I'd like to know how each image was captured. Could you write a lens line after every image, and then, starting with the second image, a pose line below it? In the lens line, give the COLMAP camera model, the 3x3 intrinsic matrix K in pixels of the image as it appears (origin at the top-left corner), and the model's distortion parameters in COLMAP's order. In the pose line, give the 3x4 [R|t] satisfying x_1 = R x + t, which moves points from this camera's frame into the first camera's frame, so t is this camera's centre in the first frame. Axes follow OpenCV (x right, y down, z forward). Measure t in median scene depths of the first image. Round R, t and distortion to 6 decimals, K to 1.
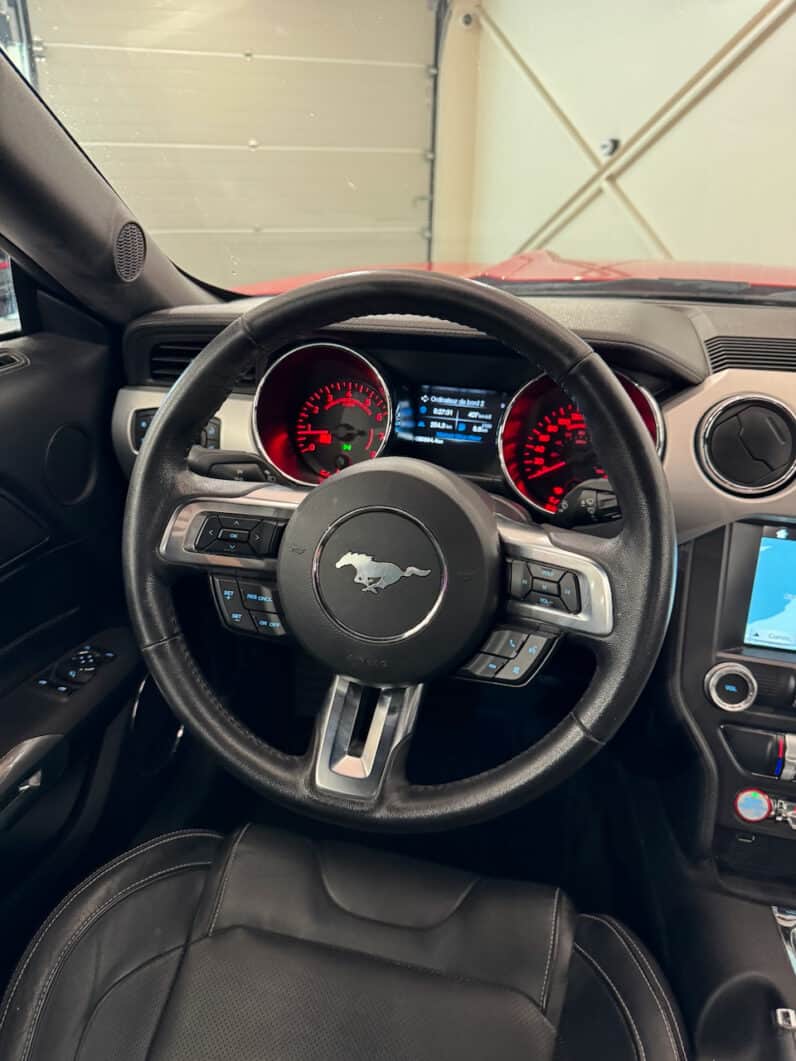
lens RADIAL K [[757.2, 0, 400.3], [0, 757.2, 536.6], [0, 0, 1]] dist [0.056193, -0.070074]
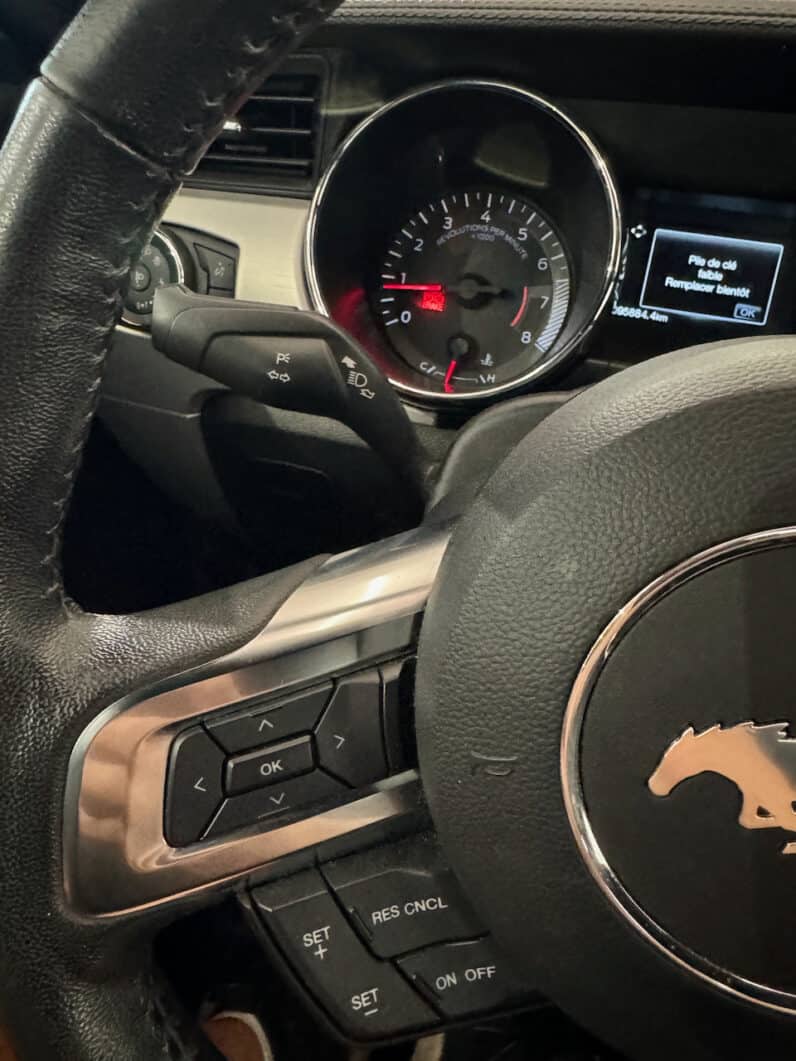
lens RADIAL K [[757.2, 0, 409.3], [0, 757.2, 466.1], [0, 0, 1]] dist [0.056193, -0.070074]
pose [[0.998286, 0.058391, 0.003913, -0.125000], [-0.058514, 0.996973, 0.051185, -0.046113], [-0.000912, -0.051327, 0.998682, 0.525391]]
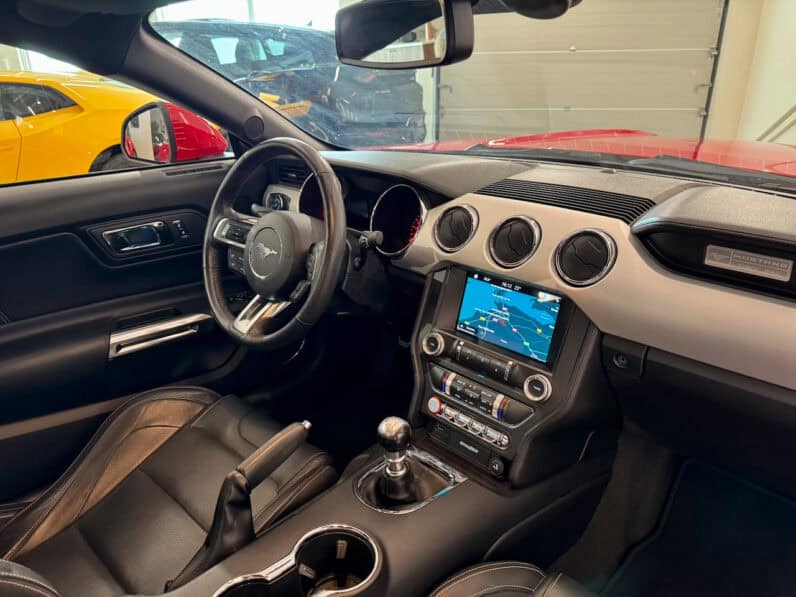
lens RADIAL K [[568.1, 0, 391.8], [0, 568.1, 299.8], [0, 0, 1]] dist [0.056193, -0.070074]
pose [[0.862022, 0.168588, -0.478013, 0.930991], [-0.194913, 0.980805, -0.005580, 0.098495], [0.467896, 0.097981, 0.878335, -0.355310]]
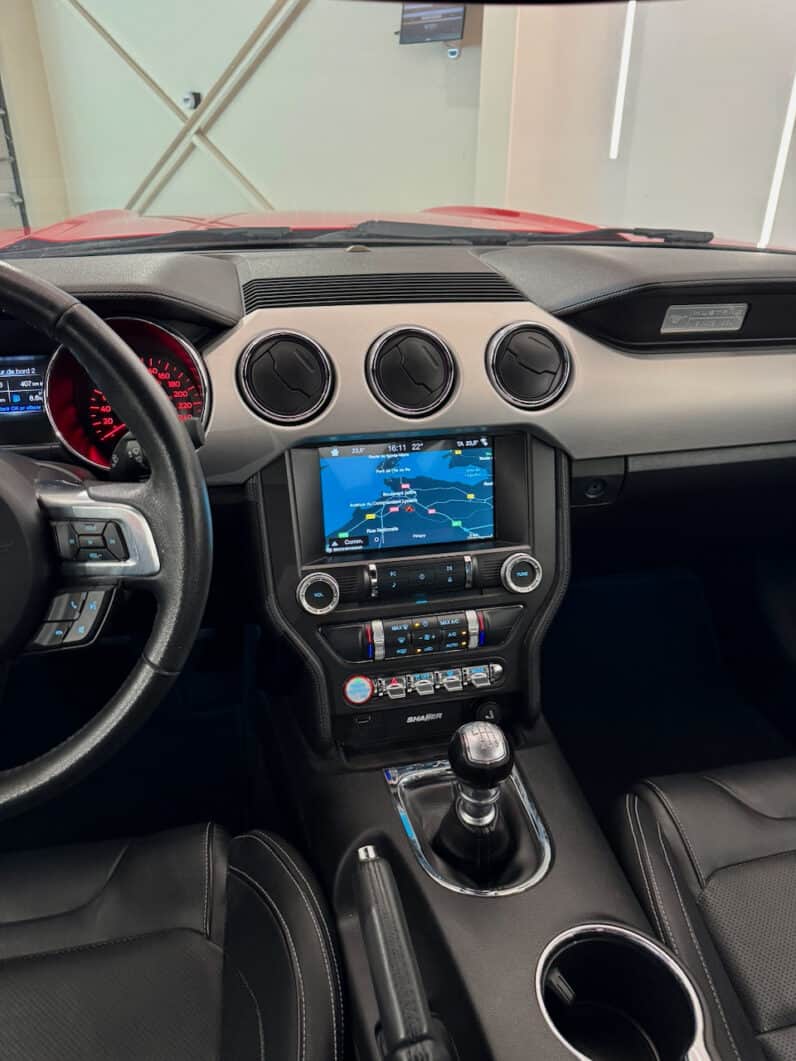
lens RADIAL K [[757.2, 0, 399.0], [0, 757.2, 529.1], [0, 0, 1]] dist [0.056193, -0.070074]
pose [[0.899733, -0.213845, 0.380461, 0.122440], [0.198777, 0.976857, 0.078983, 0.035765], [-0.388546, 0.004564, 0.921418, -0.060770]]
